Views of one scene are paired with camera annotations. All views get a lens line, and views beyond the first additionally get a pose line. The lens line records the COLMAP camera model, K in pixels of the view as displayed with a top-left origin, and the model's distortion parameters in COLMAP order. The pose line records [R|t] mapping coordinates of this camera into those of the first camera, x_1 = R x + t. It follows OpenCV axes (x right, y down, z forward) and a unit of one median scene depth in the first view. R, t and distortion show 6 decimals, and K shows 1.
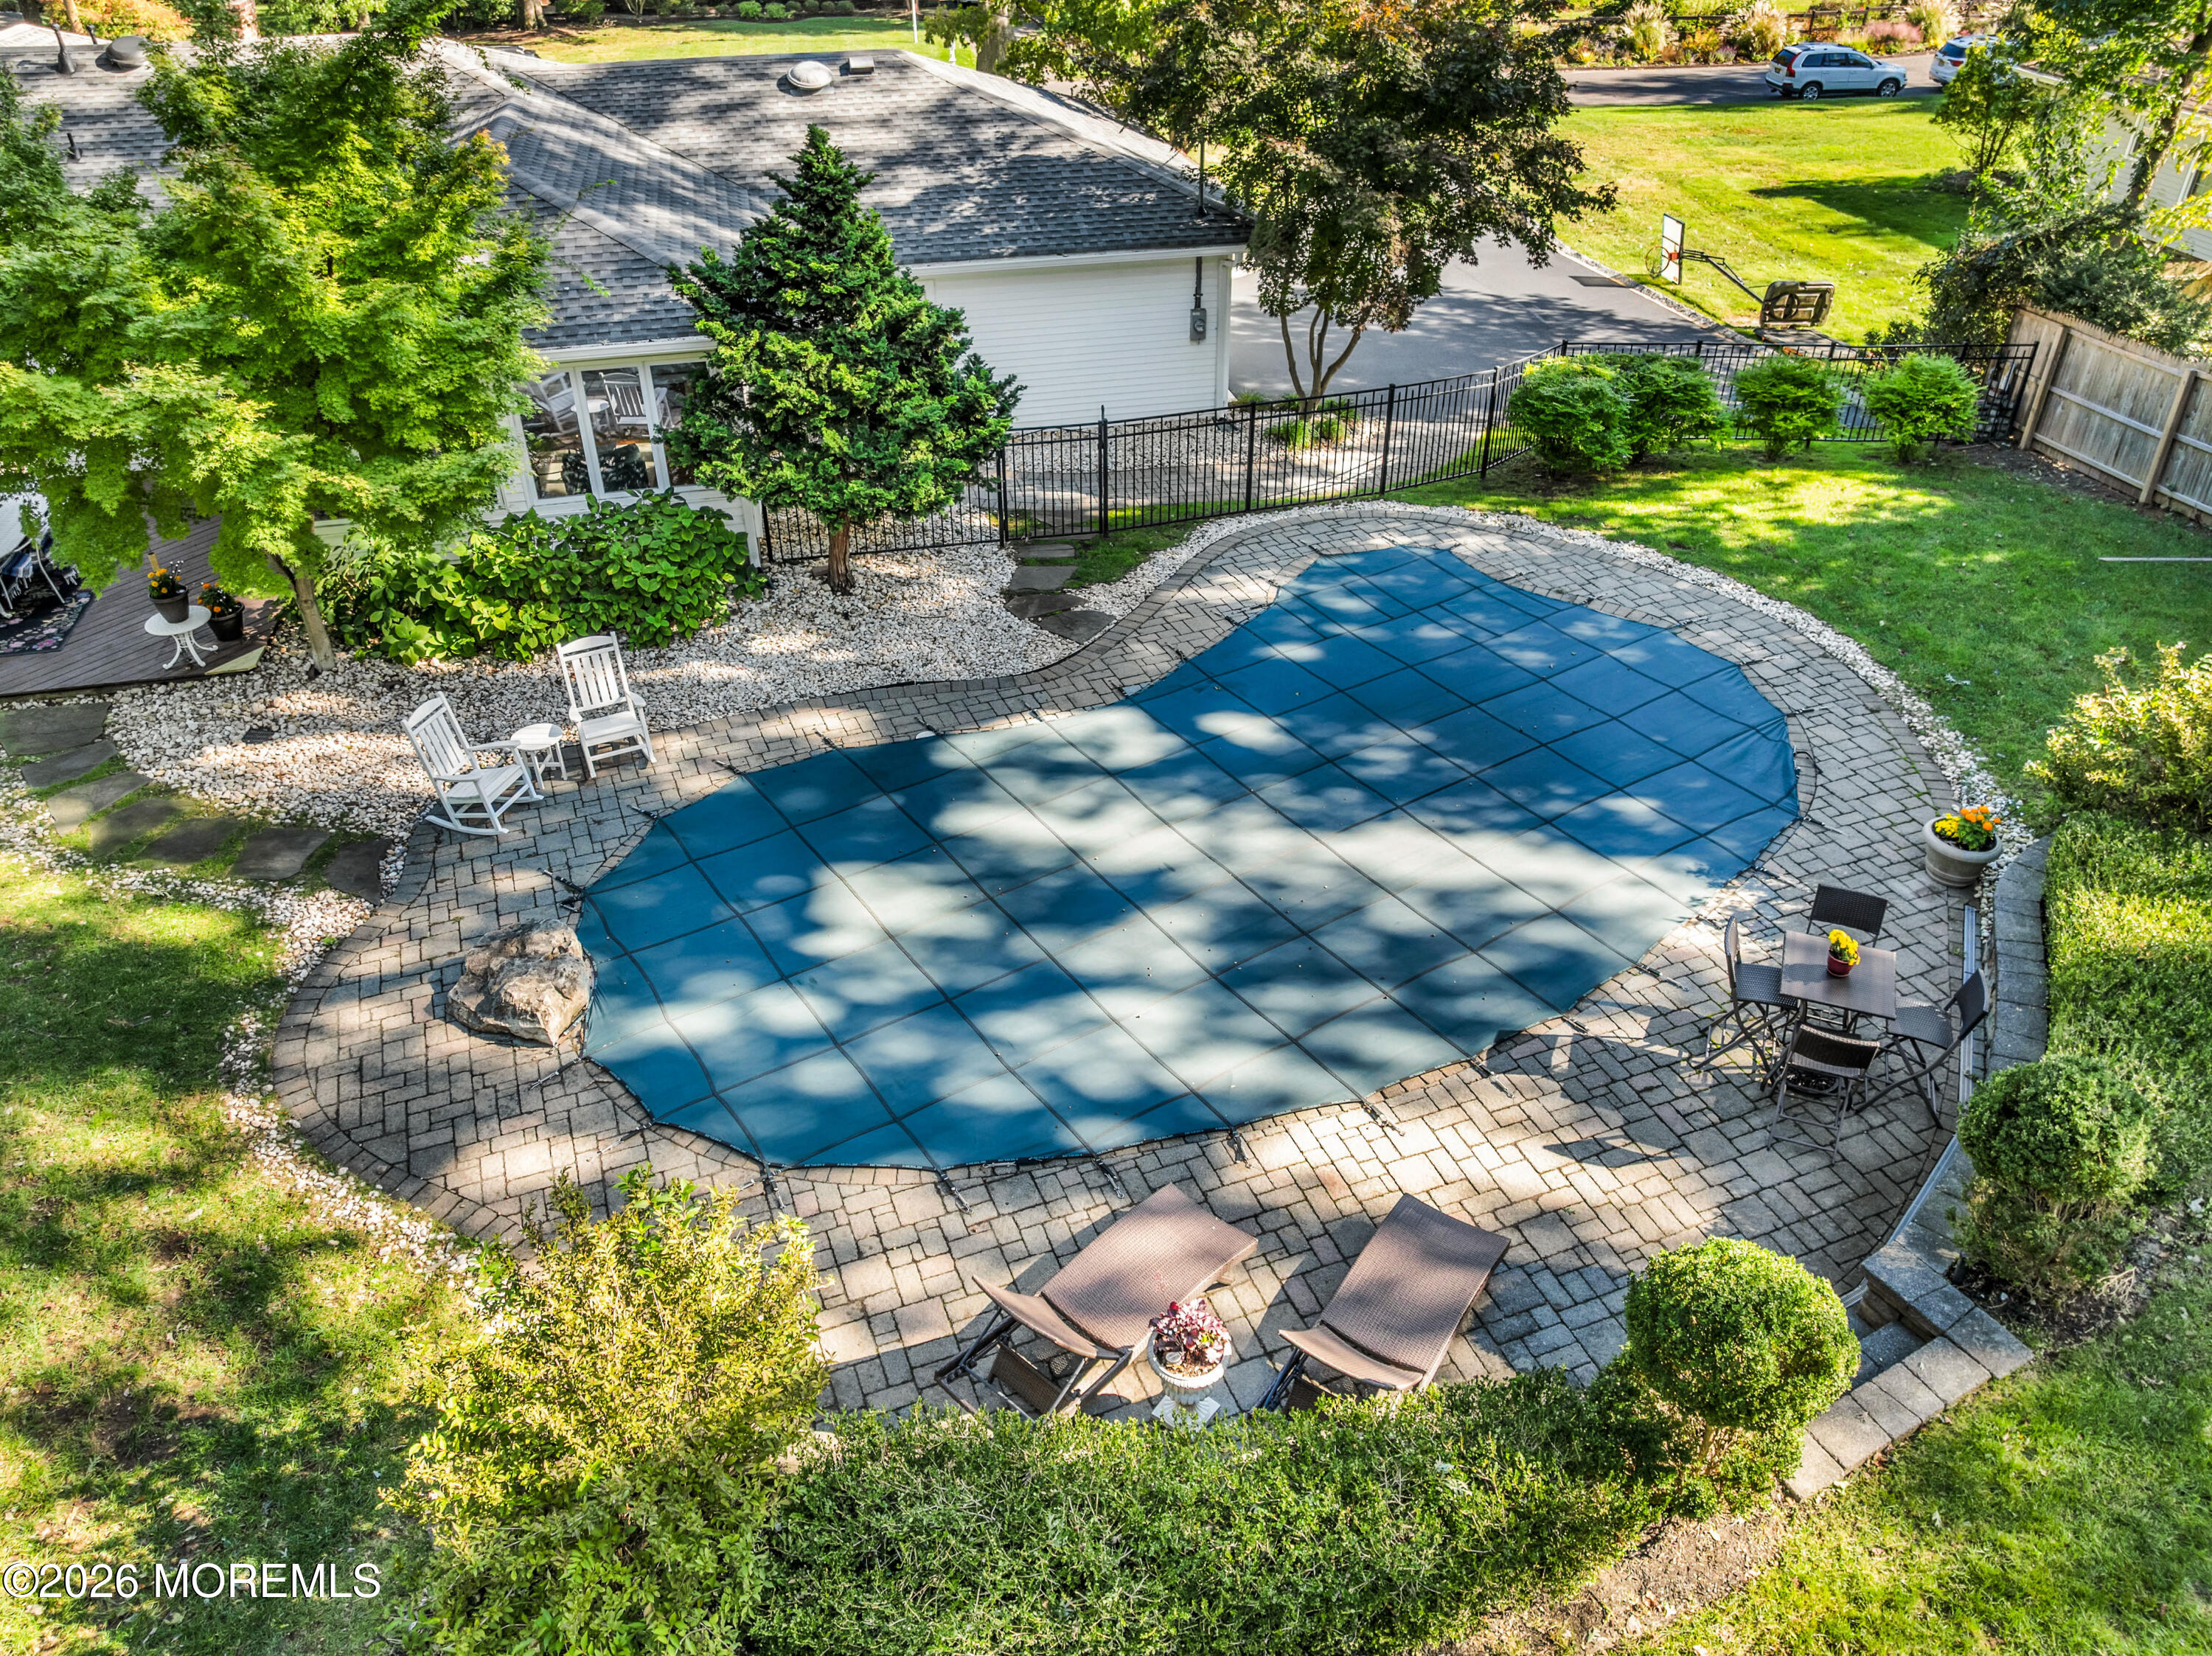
lens RADIAL K [[1546.9, 0, 1106.0], [0, 1546.9, 828.0], [0, 0, 1]] dist [-0.048711, 0.002977]
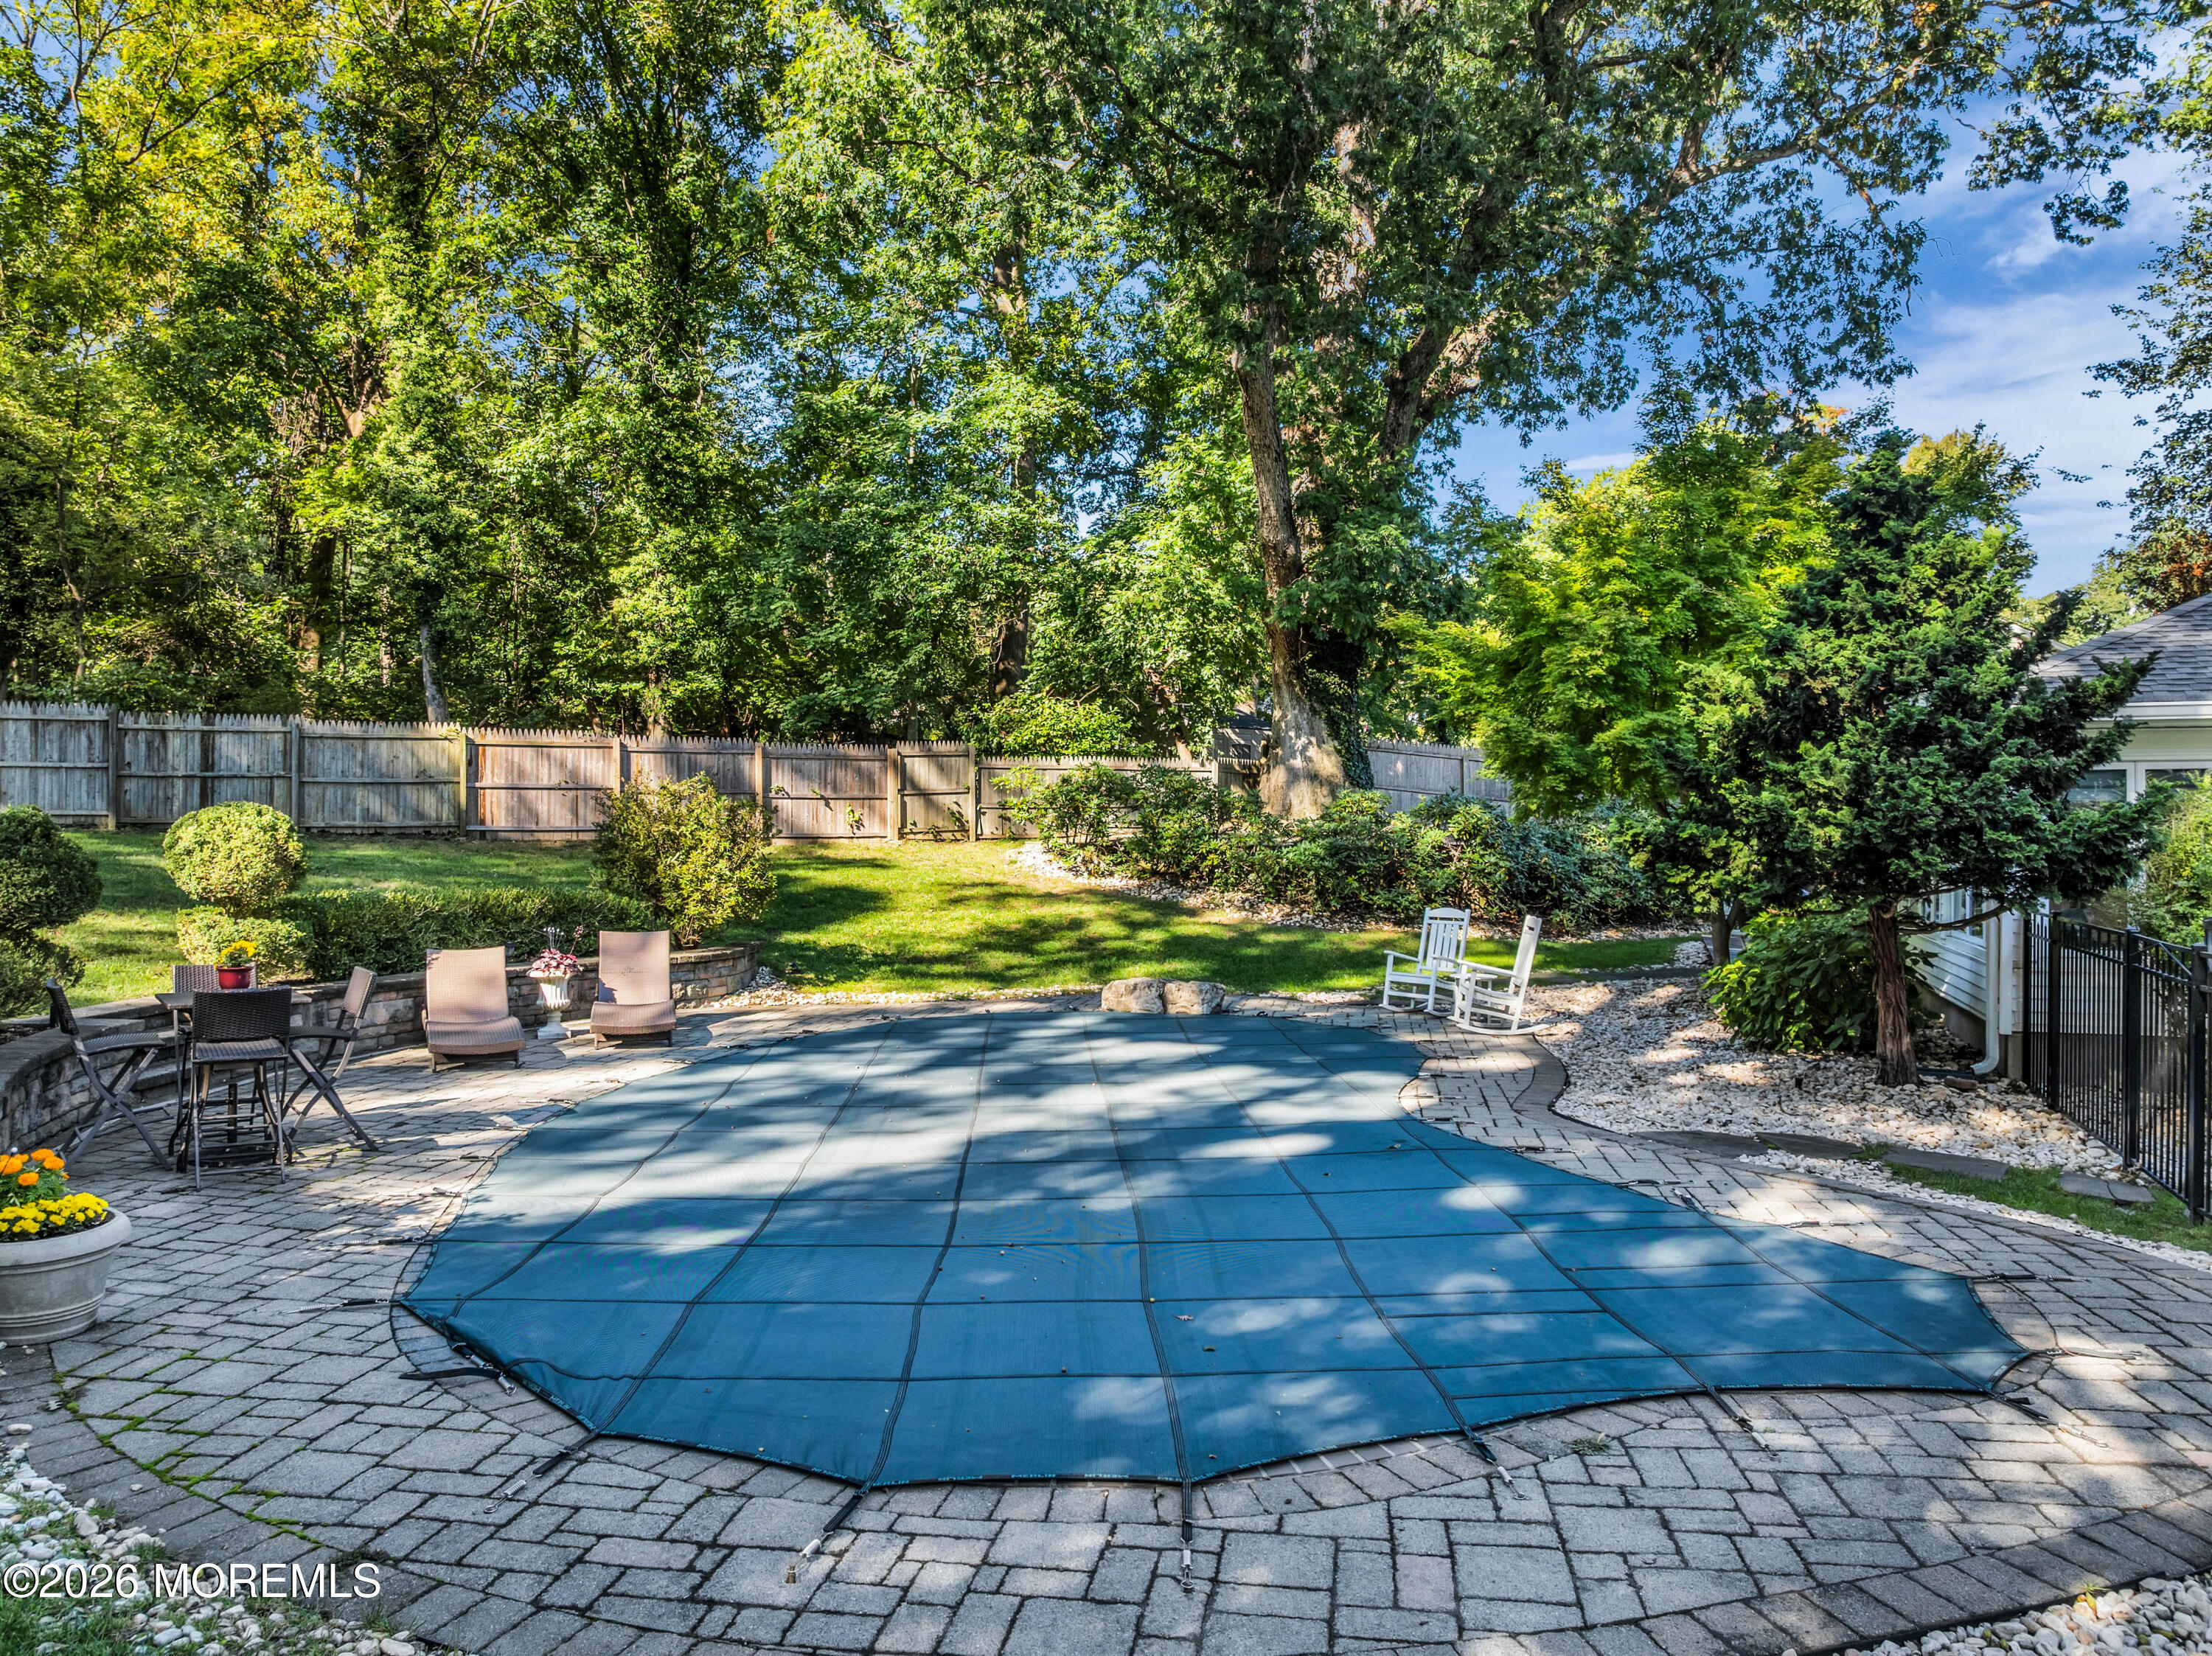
lens RADIAL K [[1546.9, 0, 1106.0], [0, 1546.9, 828.0], [0, 0, 1]] dist [-0.048711, 0.002977]
pose [[-0.522037, 0.005268, -0.852907, 0.687581], [-0.482527, 0.822748, 0.300421, -0.341516], [0.703310, 0.568381, -0.426963, 1.189594]]
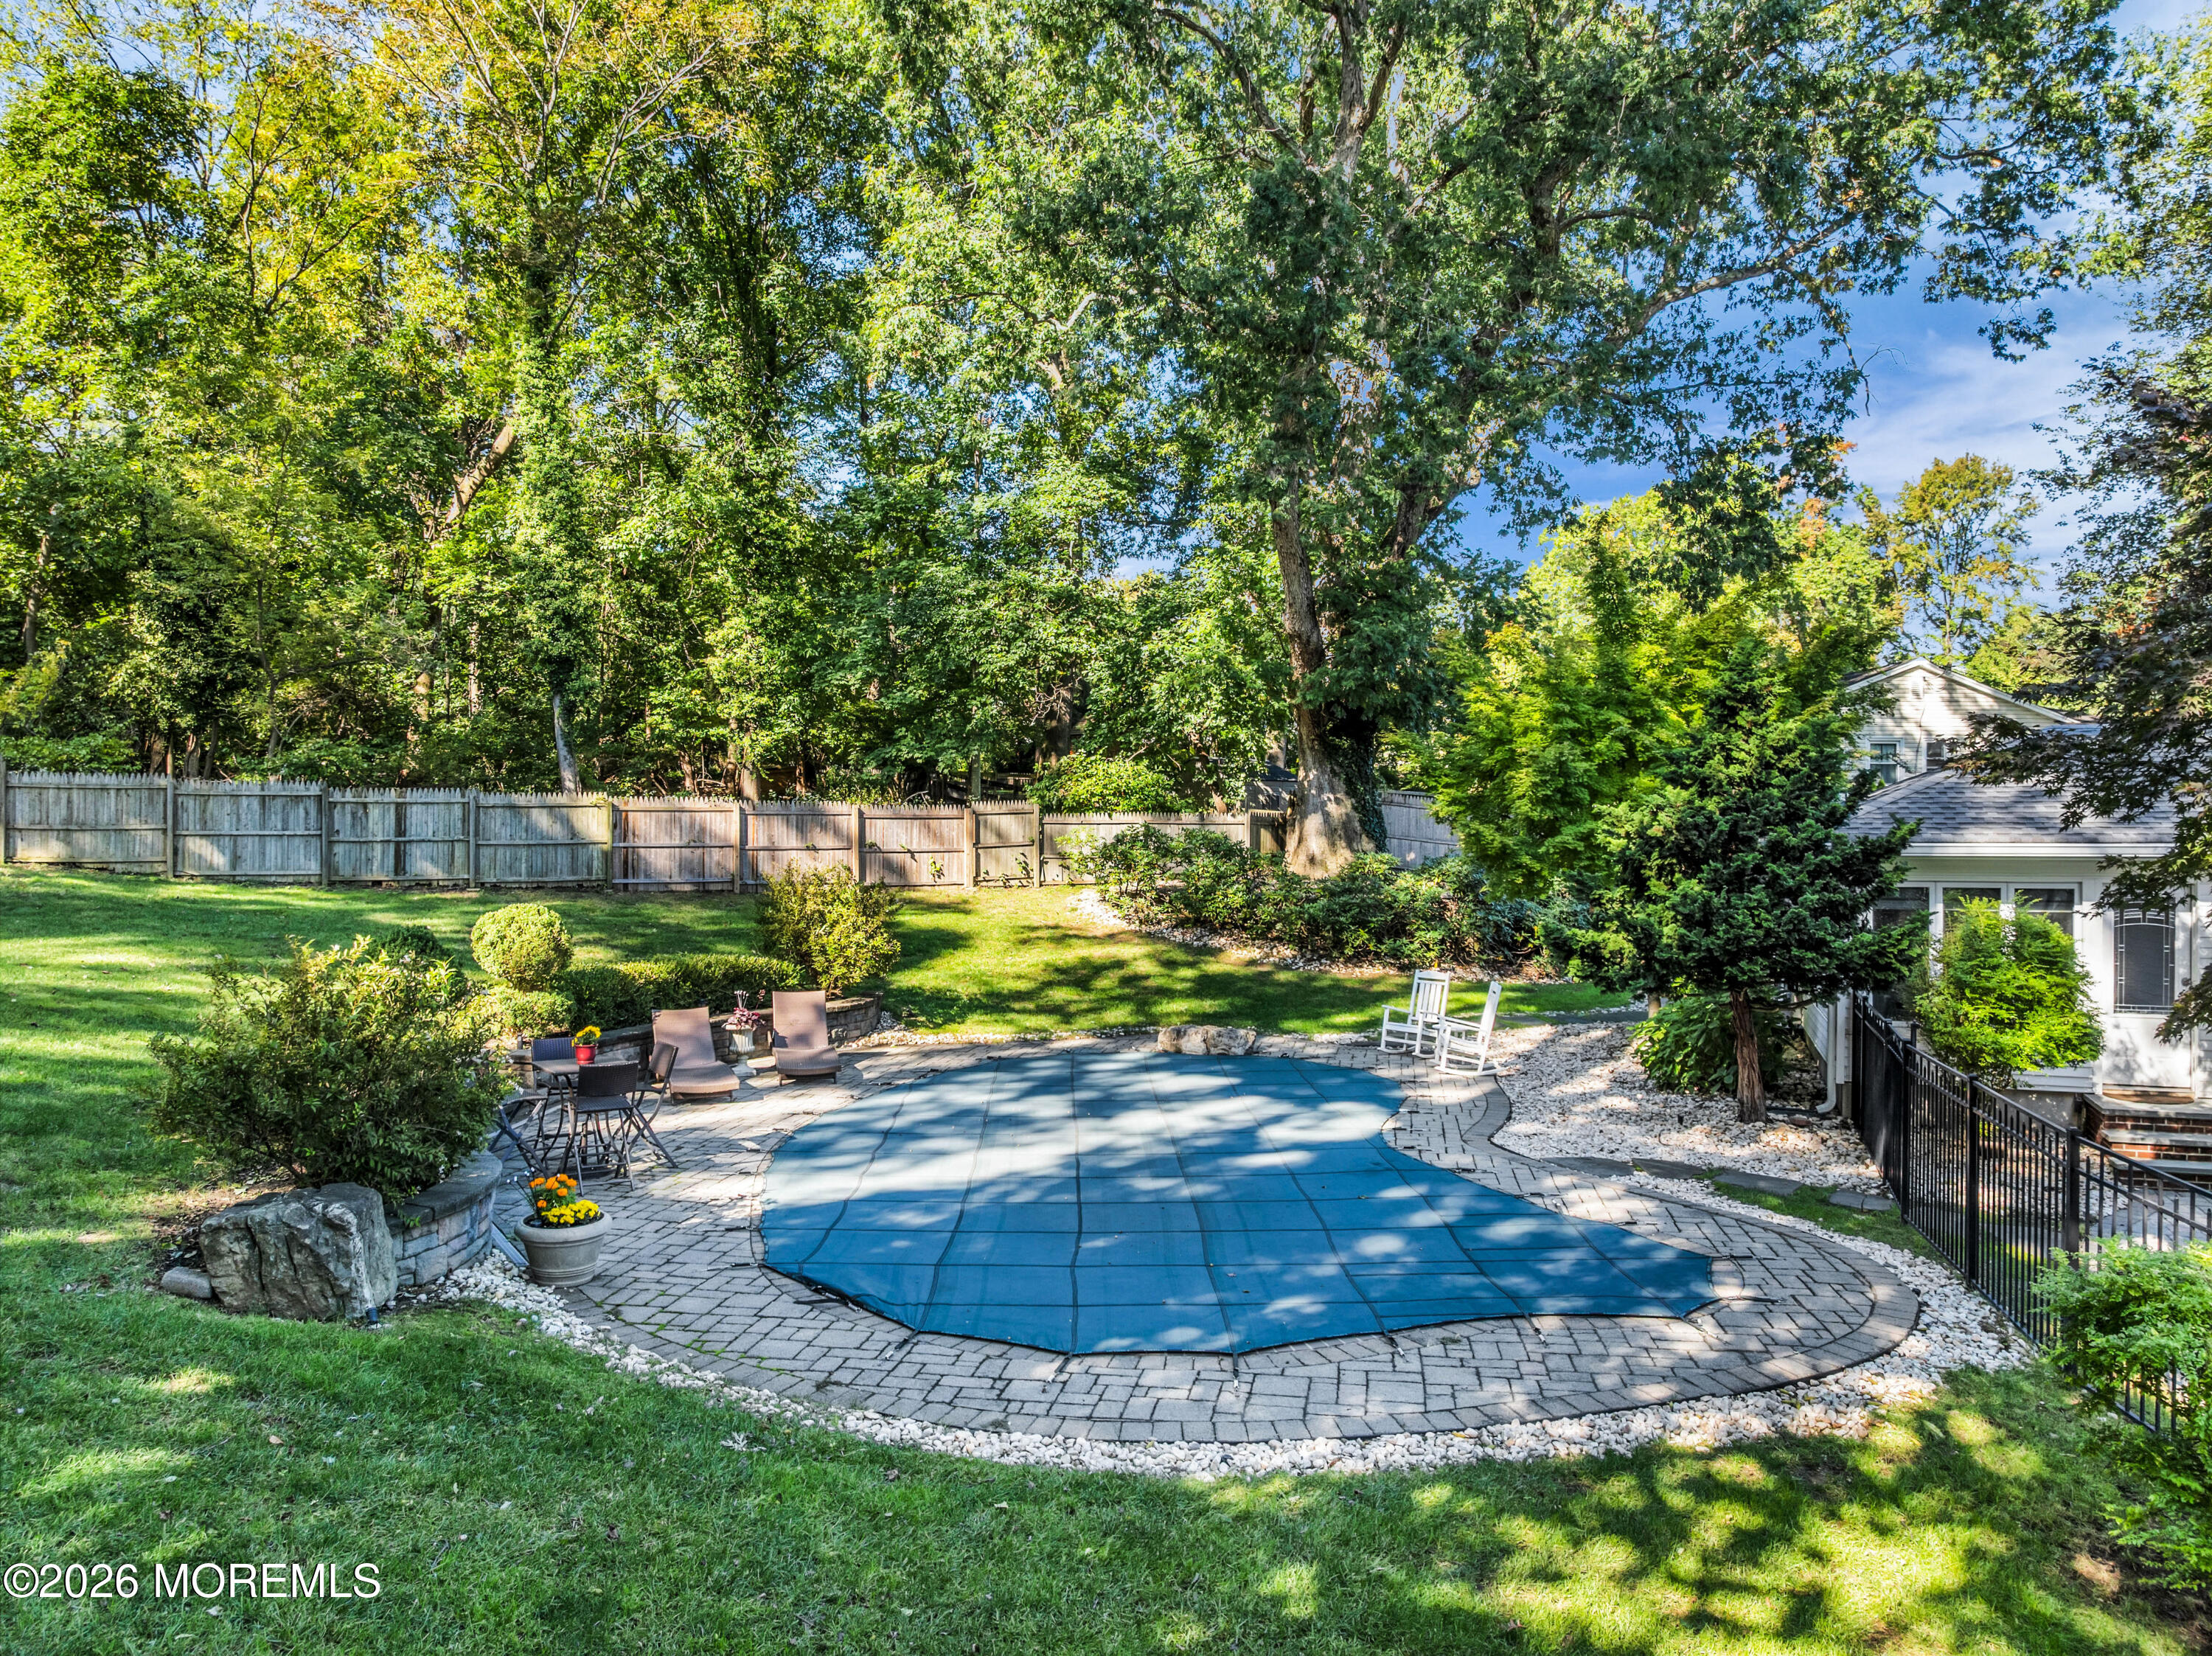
lens RADIAL K [[1546.9, 0, 1106.0], [0, 1546.9, 828.0], [0, 0, 1]] dist [-0.048711, 0.002977]
pose [[-0.538608, 0.006510, -0.842531, 0.965271], [-0.478341, 0.820831, 0.312133, -0.488816], [0.693608, 0.571134, -0.438992, 1.259854]]
